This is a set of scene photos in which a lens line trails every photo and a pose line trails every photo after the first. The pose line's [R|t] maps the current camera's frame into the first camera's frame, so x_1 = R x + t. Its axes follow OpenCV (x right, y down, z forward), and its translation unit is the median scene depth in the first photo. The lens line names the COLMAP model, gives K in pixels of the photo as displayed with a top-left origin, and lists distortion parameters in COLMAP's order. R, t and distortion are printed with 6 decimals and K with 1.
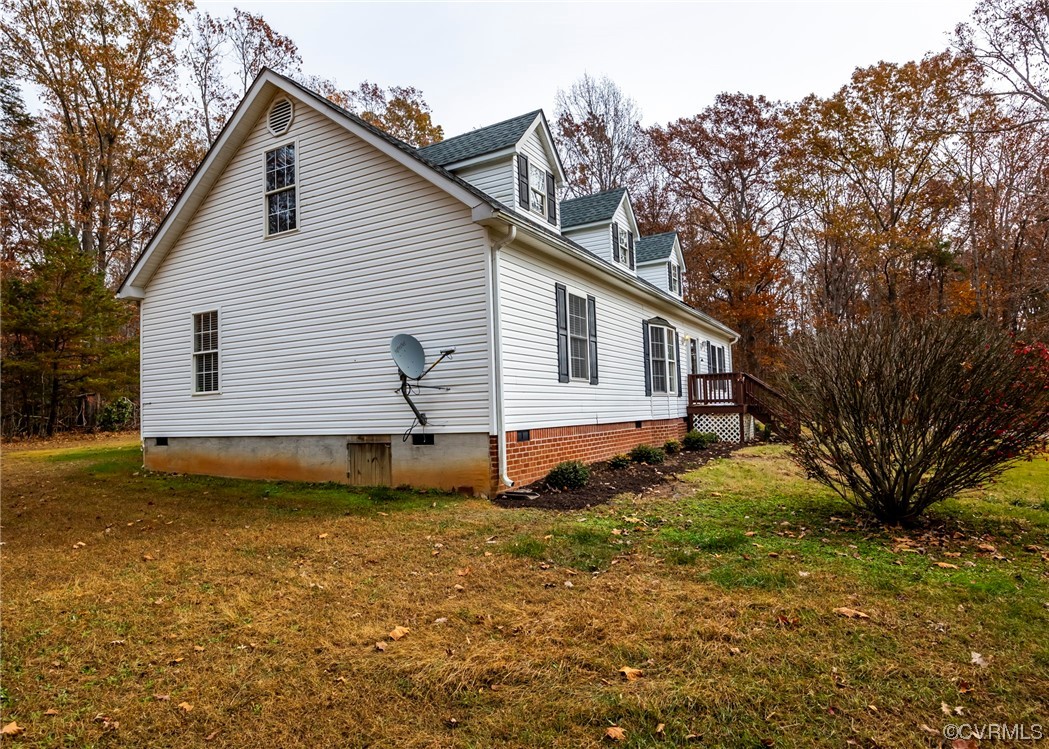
lens RADIAL K [[614.0, 0, 524.5], [0, 614.0, 374.5], [0, 0, 1]] dist [0.026014, -0.000280]
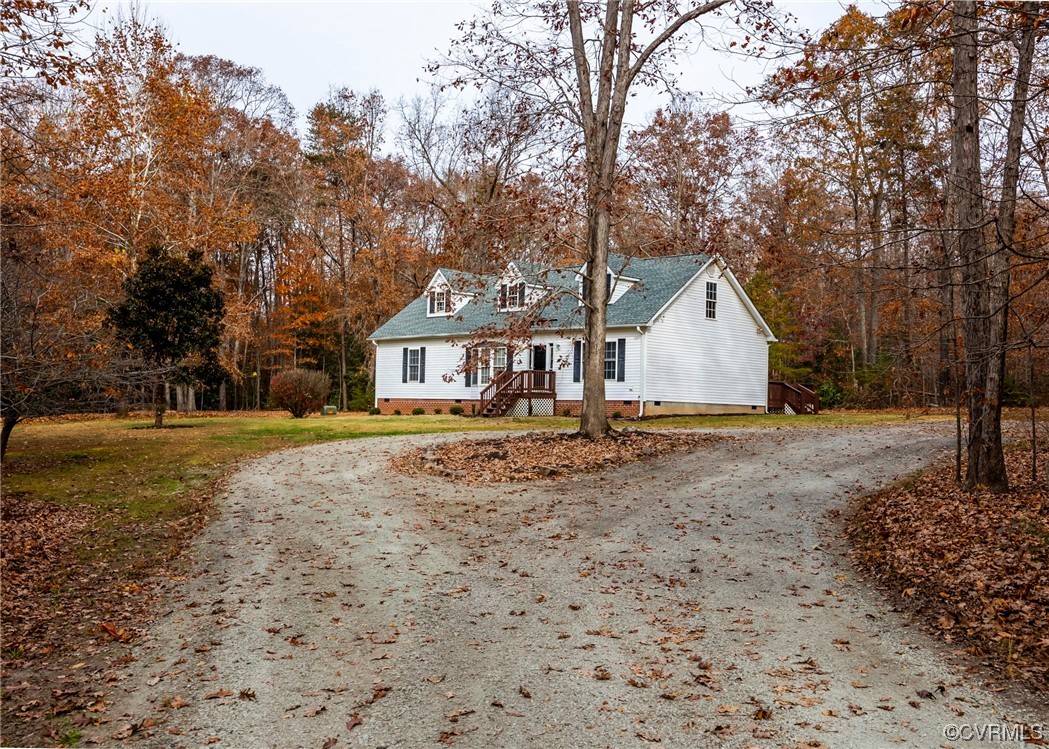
lens RADIAL K [[1048.2, 0, 524.5], [0, 1048.2, 374.5], [0, 0, 1]] dist [-0.001955, 0.001385]
pose [[-0.270166, -0.016125, -0.962679, 4.121297], [0.040996, 0.998760, -0.028234, 0.120450], [0.961941, -0.047094, -0.269170, 2.553886]]
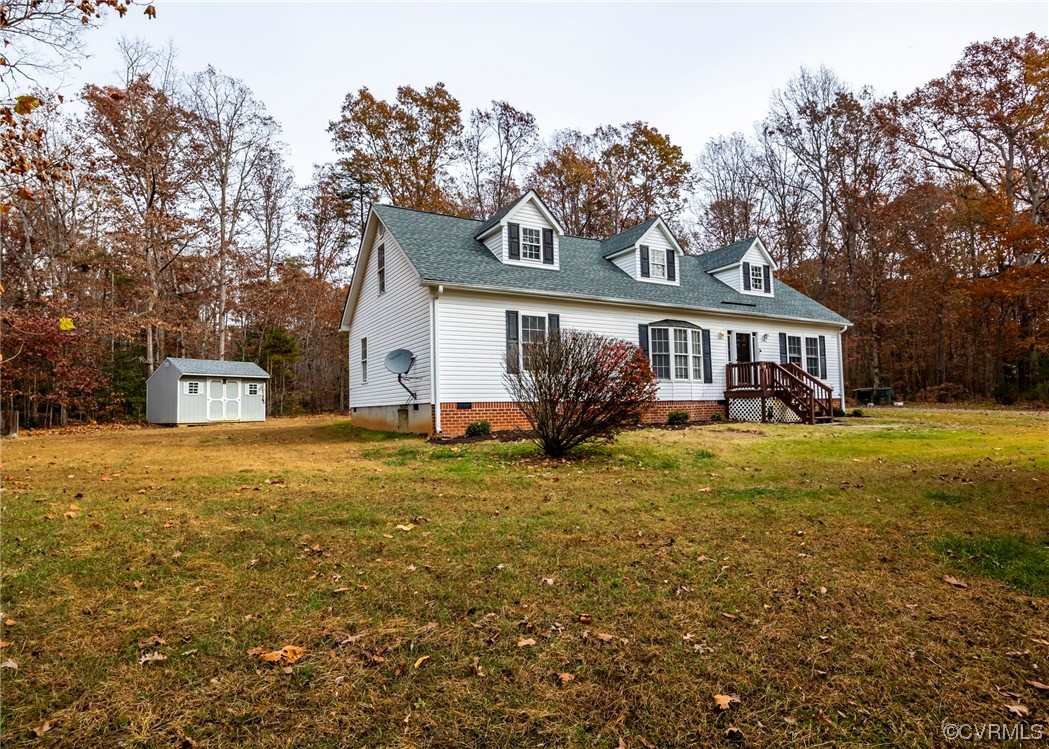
lens RADIAL K [[603.1, 0, 553.4], [0, 603.1, 377.9], [0, 0, 1]] dist [0.000061, 0.000177]
pose [[0.867244, -0.013448, -0.497702, 0.840366], [0.023024, 0.999649, 0.013108, 0.005664], [0.497351, -0.022827, 0.867249, -0.254661]]
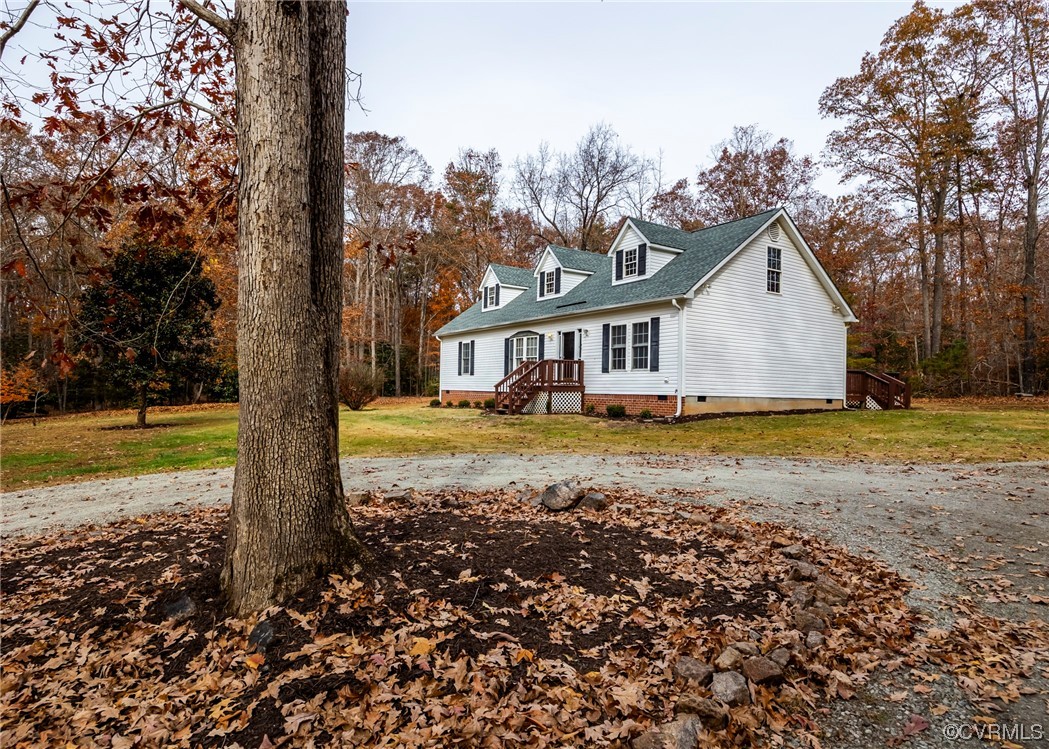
lens RADIAL K [[594.4, 0, 524.5], [0, 594.4, 374.5], [0, 0, 1]] dist [-0.001405, -0.000538]
pose [[-0.470083, -0.007315, -0.882592, 2.198469], [0.044449, 0.998501, -0.031950, 0.101661], [0.881502, -0.054250, -0.469053, 2.354150]]
